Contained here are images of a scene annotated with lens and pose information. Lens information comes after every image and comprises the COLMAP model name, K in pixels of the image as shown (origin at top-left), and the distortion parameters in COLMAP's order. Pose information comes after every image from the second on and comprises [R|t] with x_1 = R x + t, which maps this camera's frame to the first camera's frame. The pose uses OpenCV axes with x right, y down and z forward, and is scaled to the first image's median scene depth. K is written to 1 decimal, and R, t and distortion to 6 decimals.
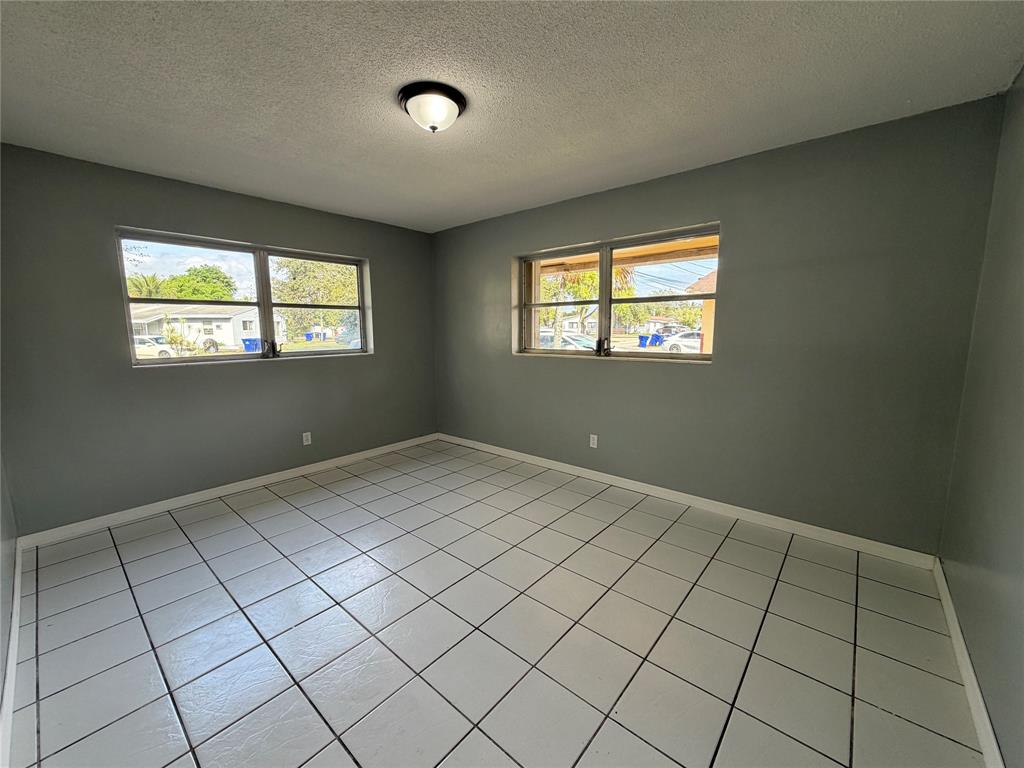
lens RADIAL K [[407.8, 0, 513.9], [0, 407.8, 389.7], [0, 0, 1]] dist [0.002691, 0.000832]
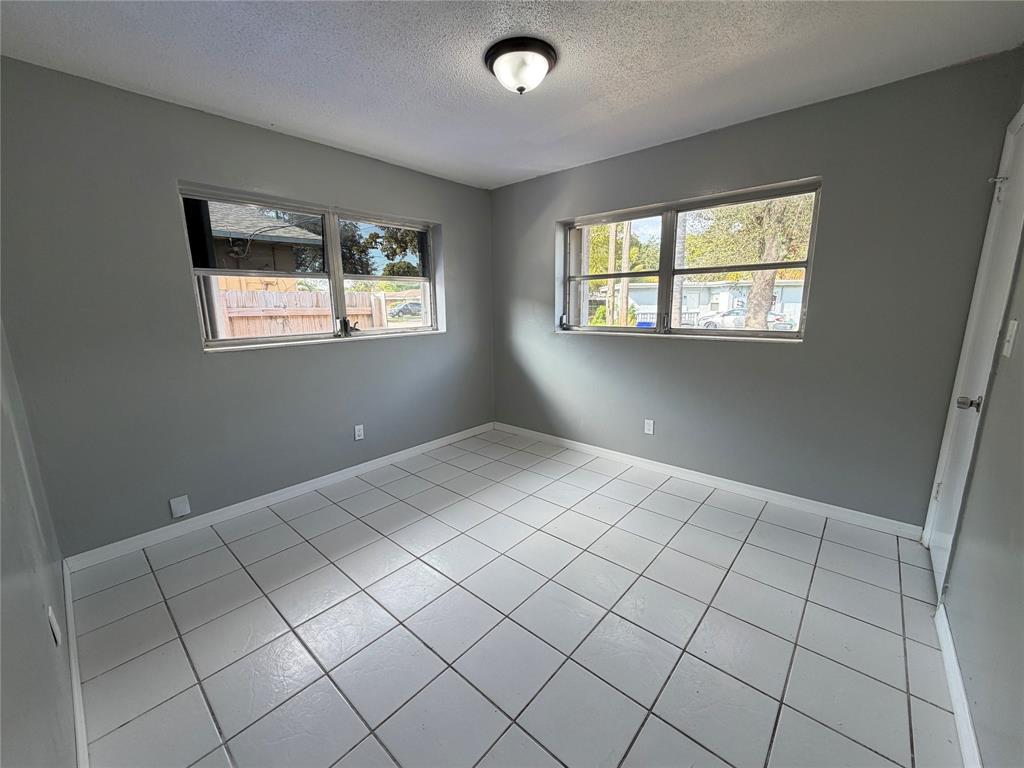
lens RADIAL K [[407.8, 0, 507.2], [0, 407.8, 384.0], [0, 0, 1]] dist [0.002691, 0.000832]
pose [[0.999778, 0.000847, -0.021048, -0.106245], [0.000081, 0.999028, 0.044086, -0.011011], [0.021065, -0.044078, 0.998806, 0.091503]]
